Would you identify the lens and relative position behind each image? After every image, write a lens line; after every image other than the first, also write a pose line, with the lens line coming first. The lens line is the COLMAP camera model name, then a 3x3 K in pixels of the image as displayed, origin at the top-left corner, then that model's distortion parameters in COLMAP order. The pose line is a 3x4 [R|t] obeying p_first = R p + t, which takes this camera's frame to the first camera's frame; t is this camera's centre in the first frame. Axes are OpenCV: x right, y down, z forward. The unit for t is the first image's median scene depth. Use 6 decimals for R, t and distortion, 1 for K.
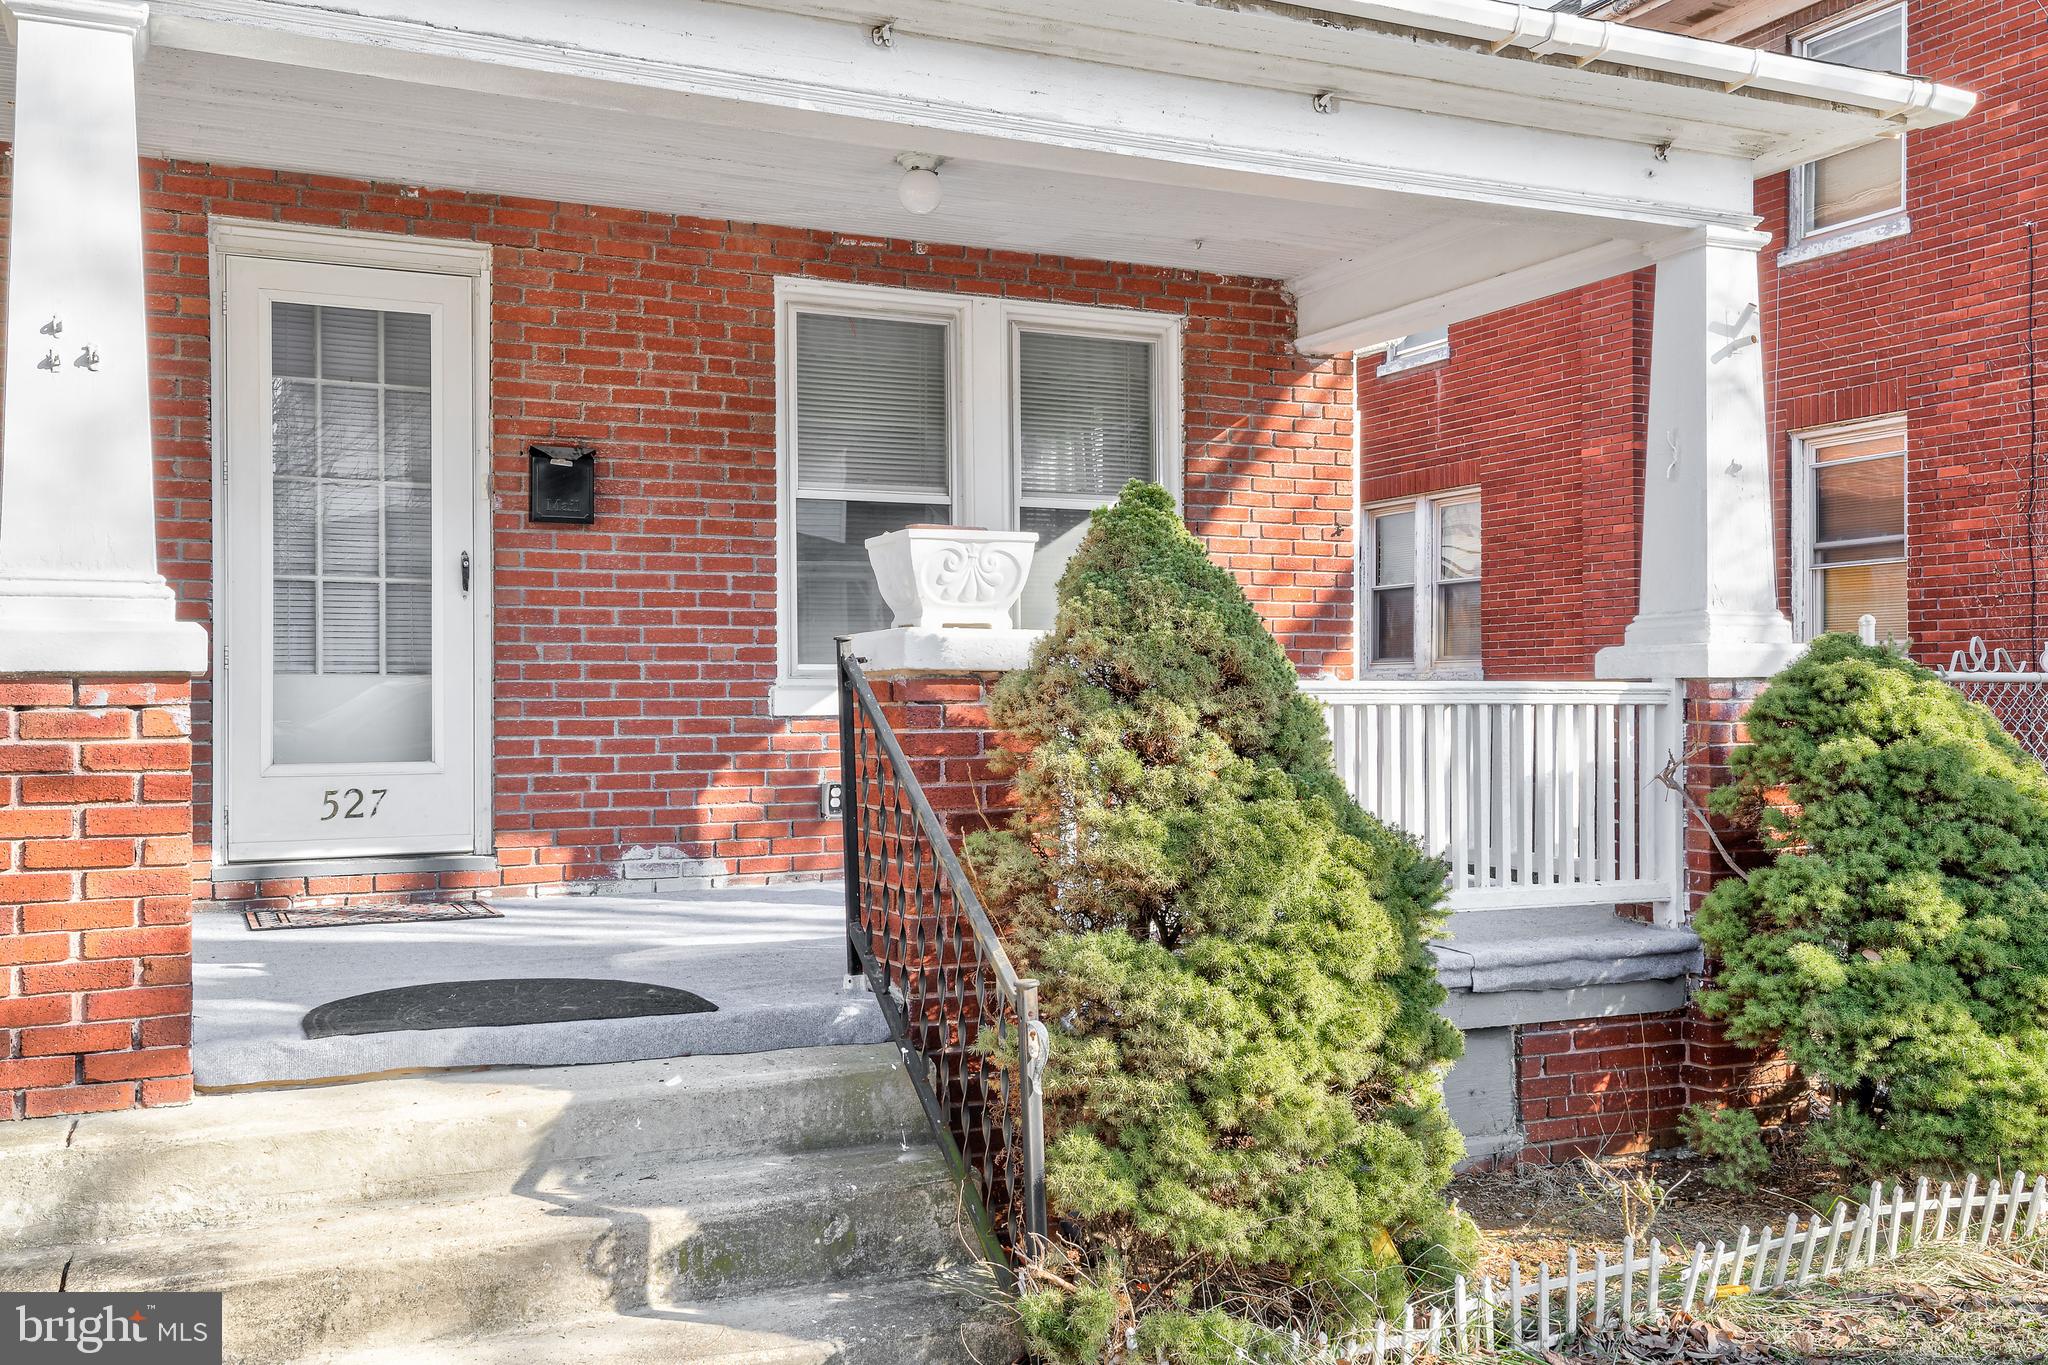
lens RADIAL K [[1853.7, 0, 1032.3], [0, 1853.7, 700.4], [0, 0, 1]] dist [0.016691, 0.001567]
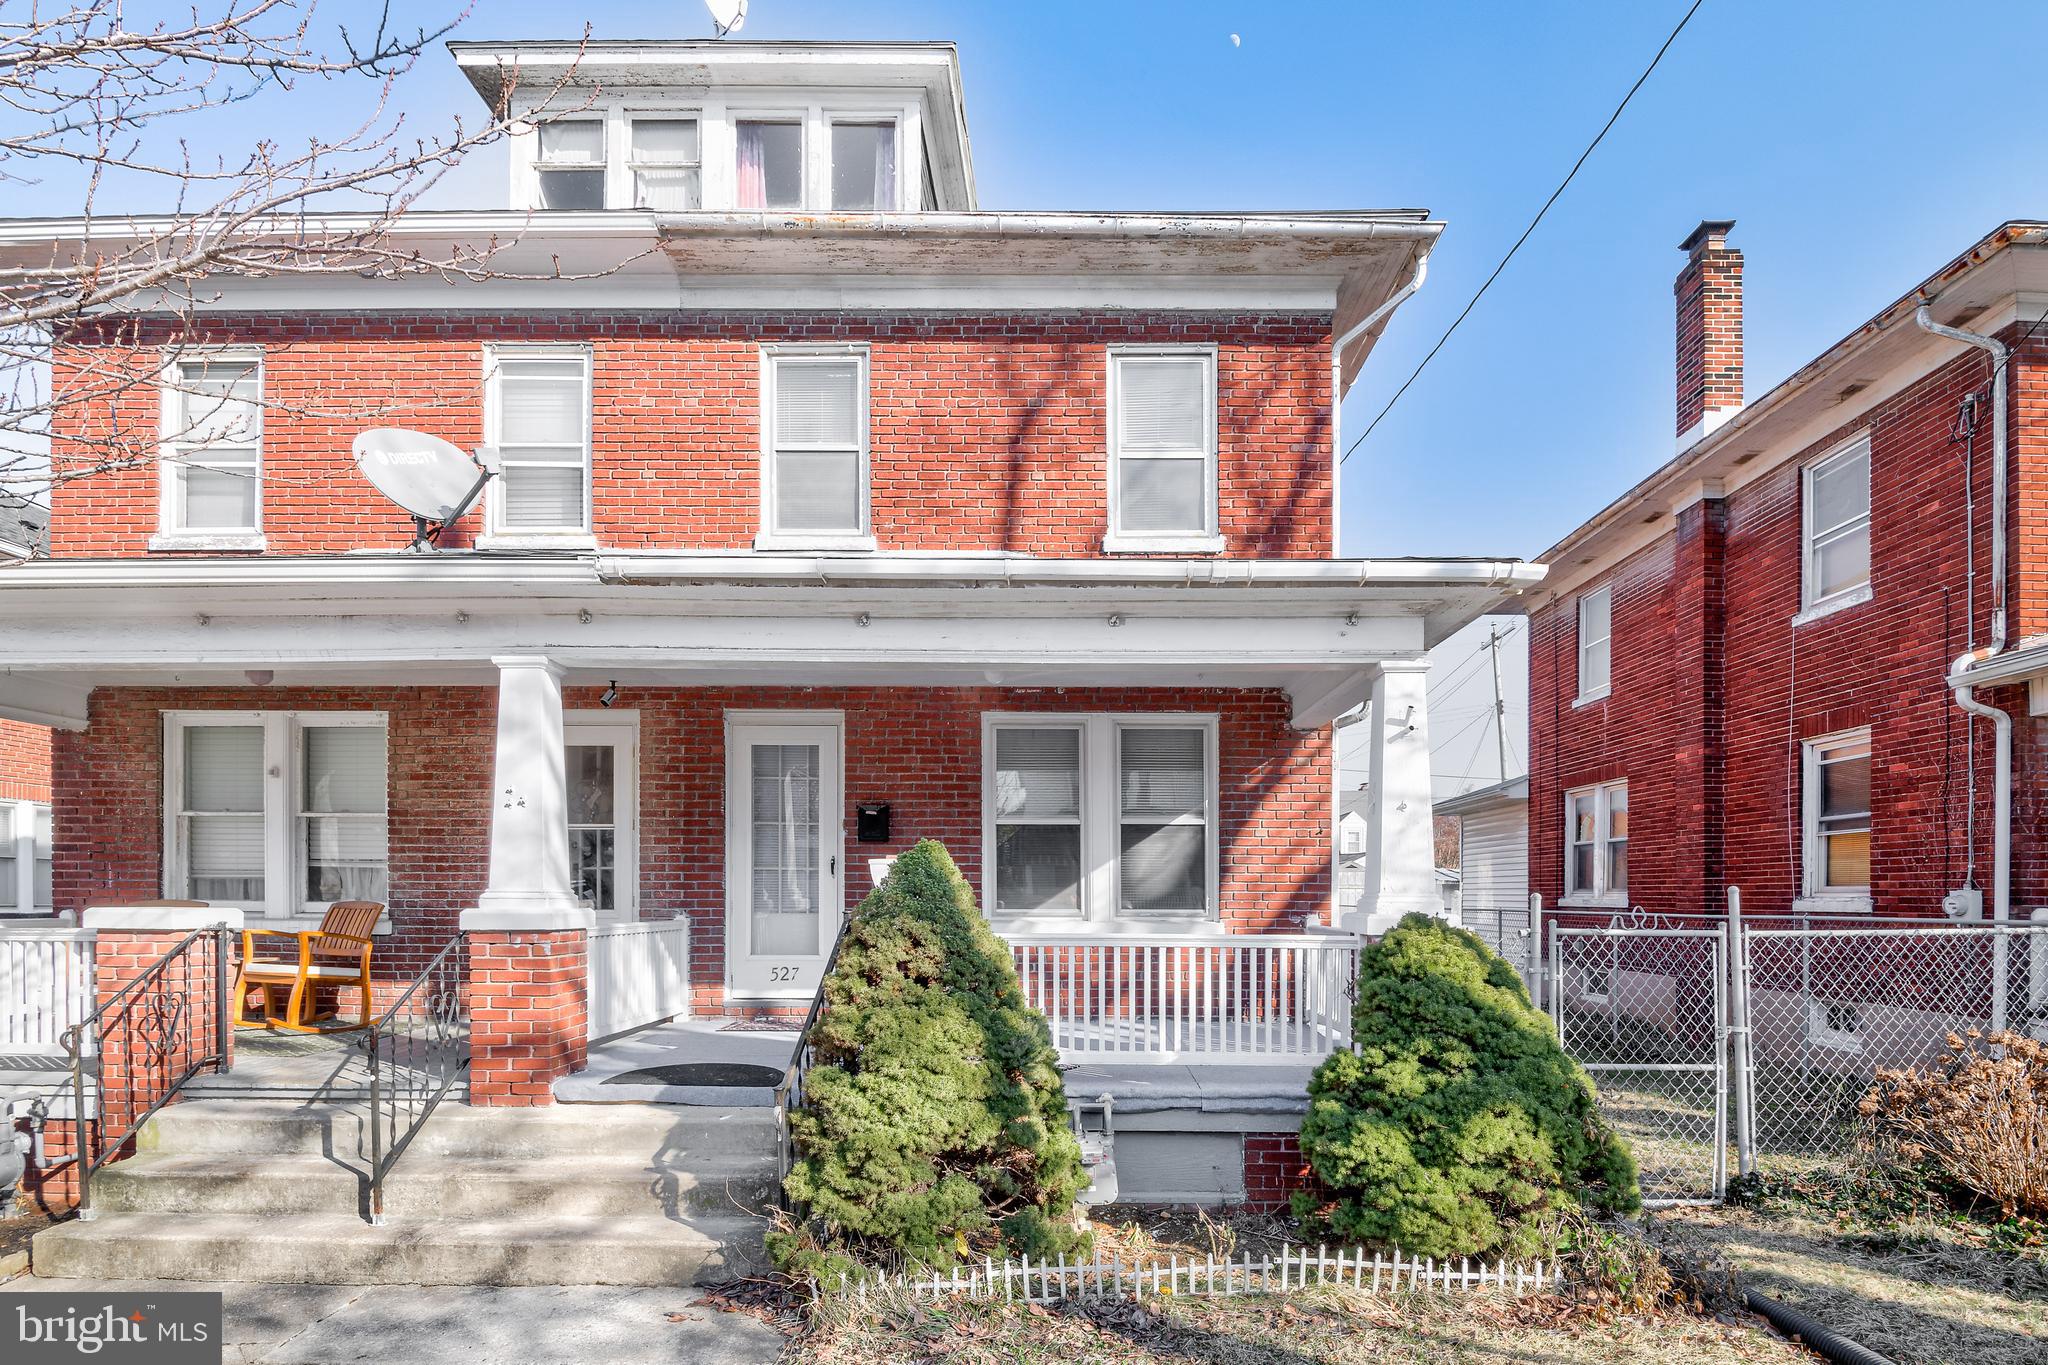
lens RADIAL K [[1052.0, 0, 1024.6], [0, 1052.0, 900.6], [0, 0, 1]] dist [-0.011856, -0.002526]
pose [[0.901563, 0.009064, -0.432553, 0.367369], [-0.007335, 0.999957, 0.005666, -0.034156], [0.432586, -0.001936, 0.901591, 0.015201]]
